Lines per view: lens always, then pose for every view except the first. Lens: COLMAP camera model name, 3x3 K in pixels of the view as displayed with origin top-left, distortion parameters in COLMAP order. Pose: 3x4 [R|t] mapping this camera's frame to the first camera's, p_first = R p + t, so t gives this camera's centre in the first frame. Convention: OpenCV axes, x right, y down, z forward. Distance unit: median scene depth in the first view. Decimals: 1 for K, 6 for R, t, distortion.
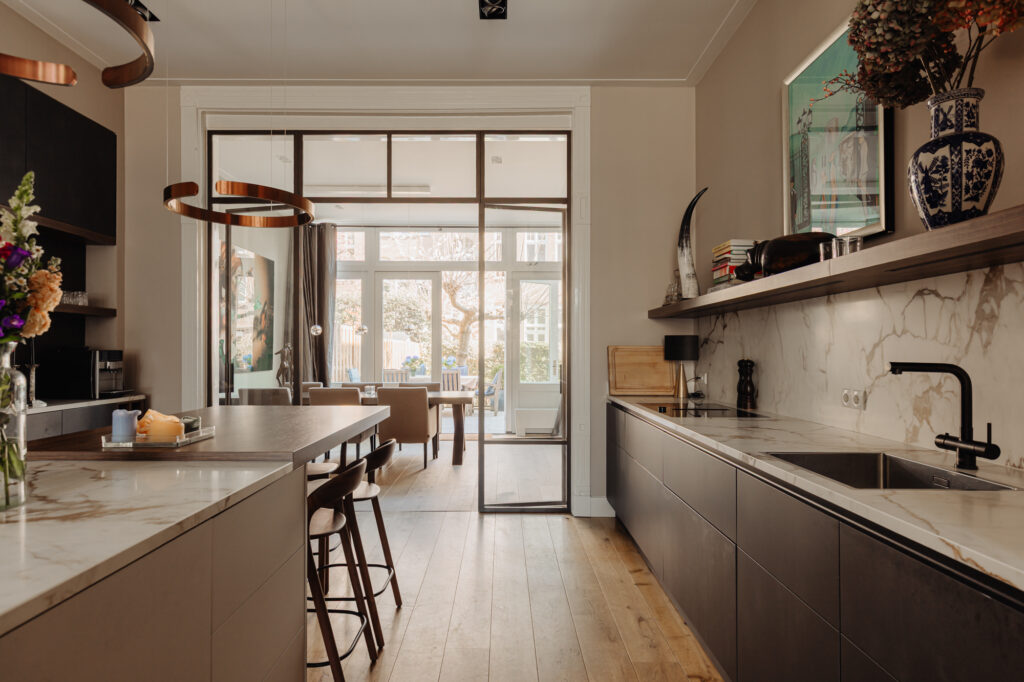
lens RADIAL K [[534.4, 0, 512.0], [0, 534.4, 341.0], [0, 0, 1]] dist [-0.004031, -0.000001]
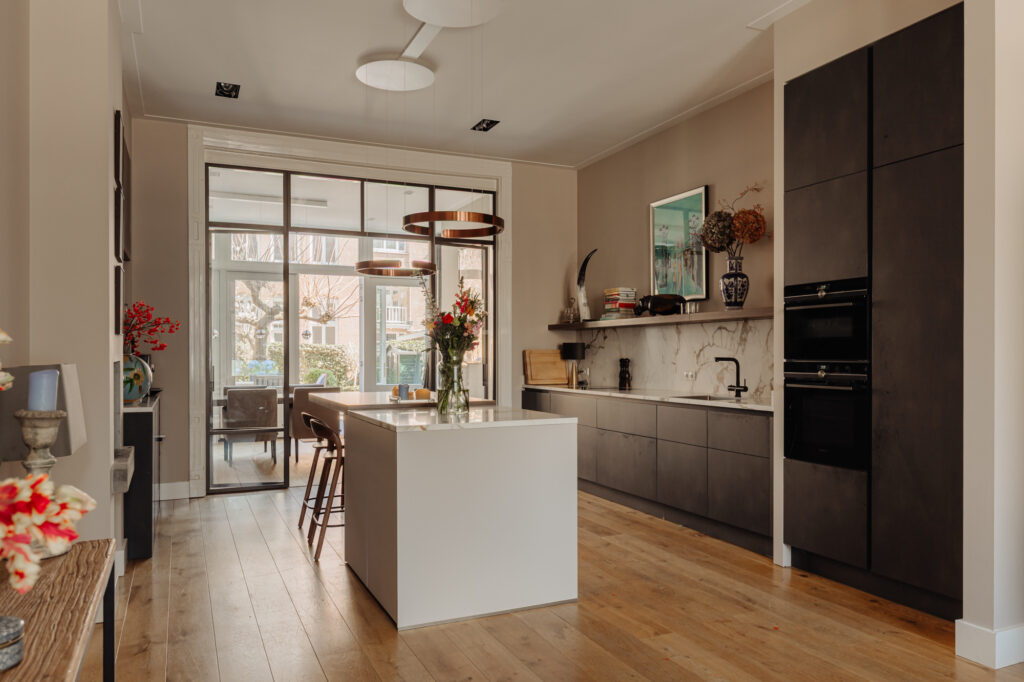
lens RADIAL K [[689.1, 0, 512.0], [0, 689.1, 341.0], [0, 0, 1]] dist [0.001893, 0.000131]
pose [[0.902938, -0.001757, 0.429768, -1.185405], [0.001040, 0.999998, 0.001903, -0.034421], [-0.429770, -0.001271, 0.902937, -1.169941]]
